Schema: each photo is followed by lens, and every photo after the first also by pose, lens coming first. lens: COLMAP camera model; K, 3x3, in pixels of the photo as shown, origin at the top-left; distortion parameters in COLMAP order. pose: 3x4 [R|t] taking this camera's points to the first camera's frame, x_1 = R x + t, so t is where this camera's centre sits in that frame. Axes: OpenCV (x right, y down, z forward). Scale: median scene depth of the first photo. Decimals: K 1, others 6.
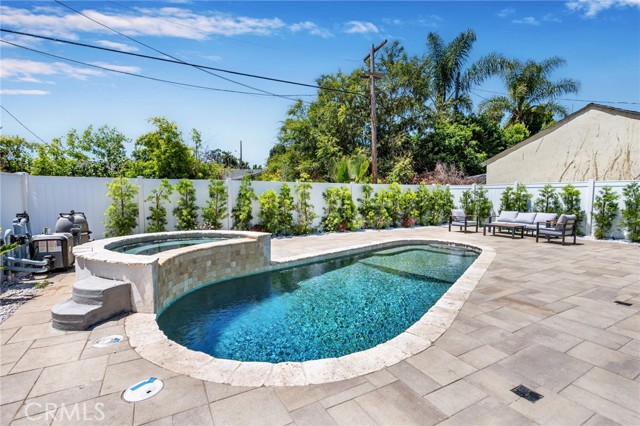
lens RADIAL K [[306.9, 0, 317.8], [0, 306.9, 213.5], [0, 0, 1]] dist [-0.004561, -0.000318]
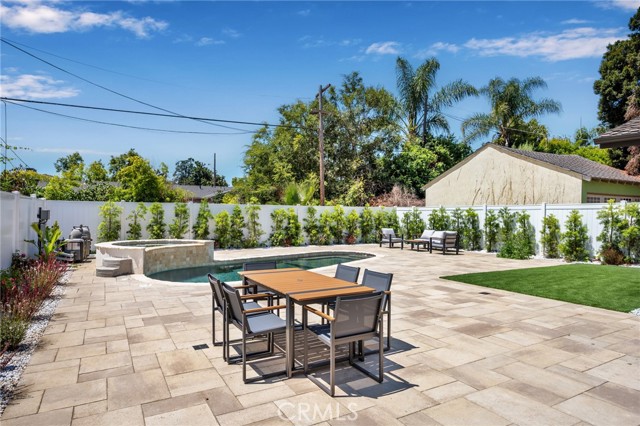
lens RADIAL K [[389.9, 0, 323.5], [0, 389.9, 214.2], [0, 0, 1]] dist [-0.024581, 0.001529]
pose [[0.999789, 0.006319, 0.019523, 0.186416], [-0.005084, 0.998020, -0.062696, 0.028472], [-0.019880, 0.062583, 0.997842, -0.497624]]
